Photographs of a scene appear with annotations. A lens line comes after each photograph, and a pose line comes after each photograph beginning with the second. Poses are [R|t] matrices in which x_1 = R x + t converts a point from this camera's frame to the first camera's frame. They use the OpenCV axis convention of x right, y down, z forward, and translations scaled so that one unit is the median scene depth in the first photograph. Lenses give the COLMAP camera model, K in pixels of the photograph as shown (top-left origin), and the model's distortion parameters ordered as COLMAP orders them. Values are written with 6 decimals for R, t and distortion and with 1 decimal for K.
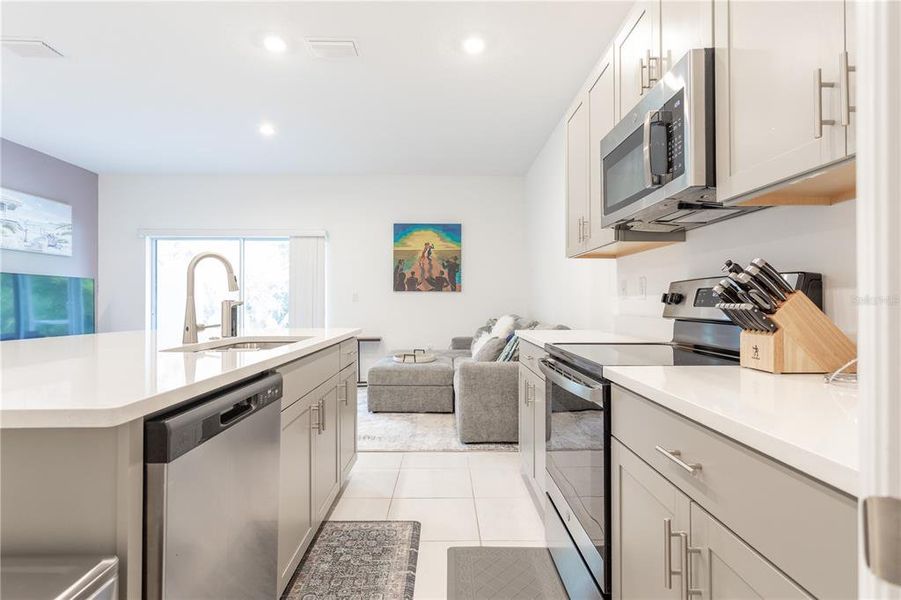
lens RADIAL K [[453.3, 0, 454.4], [0, 453.3, 298.6], [0, 0, 1]] dist [-0.063823, 0.000109]
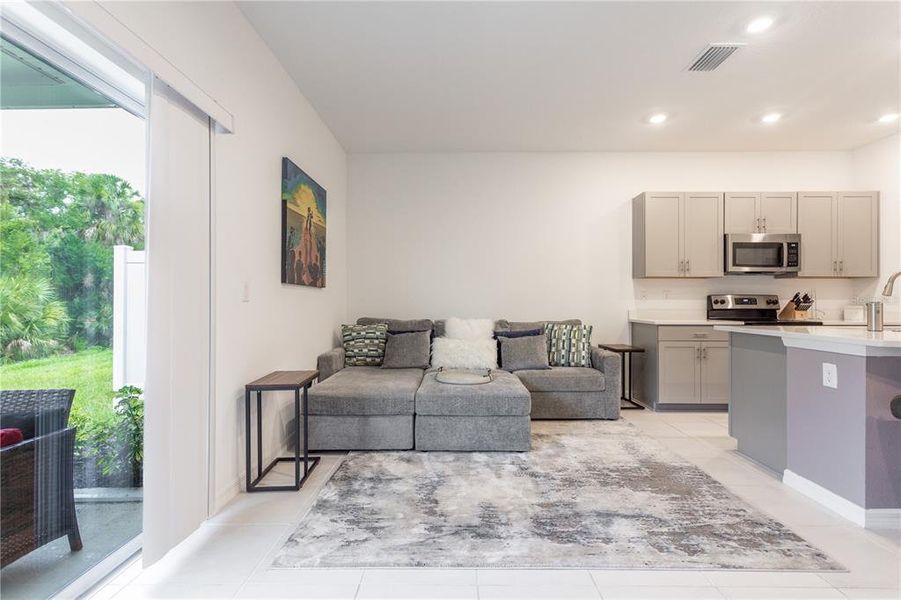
lens RADIAL K [[421.1, 0, 451.6], [0, 421.1, 299.9], [0, 0, 1]] dist [-0.000727, 0.000352]
pose [[0.032064, 0.004024, 0.999478, -0.629870], [-0.008928, 0.999953, -0.003740, 0.004027], [-0.999446, -0.008804, 0.032099, 0.785293]]
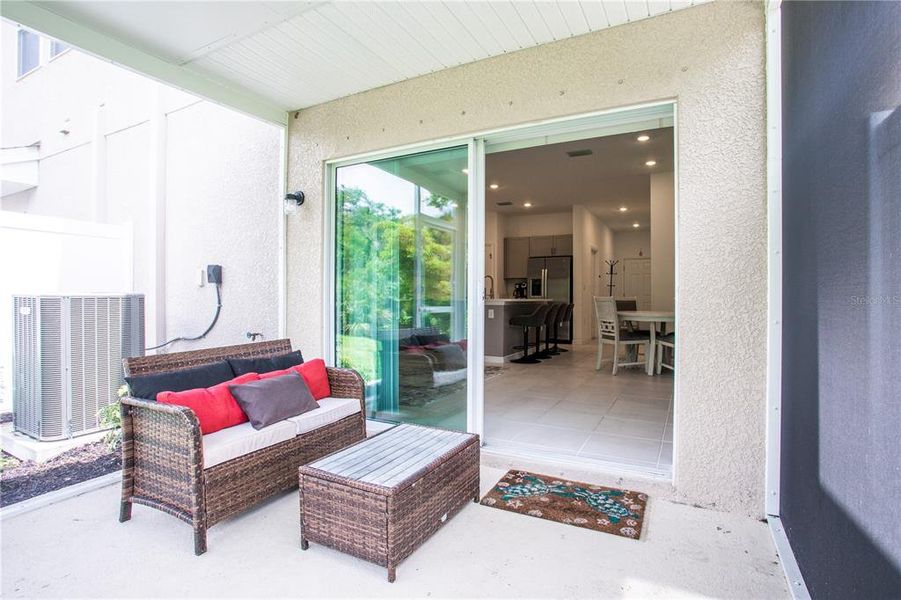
lens RADIAL K [[453.3, 0, 454.4], [0, 453.3, 298.6], [0, 0, 1]] dist [-0.063823, 0.000109]
pose [[-0.874490, -0.006521, 0.485000, -0.698467], [-0.008179, 0.999966, -0.001302, 0.030846], [-0.484975, -0.005106, -0.874513, 1.450245]]
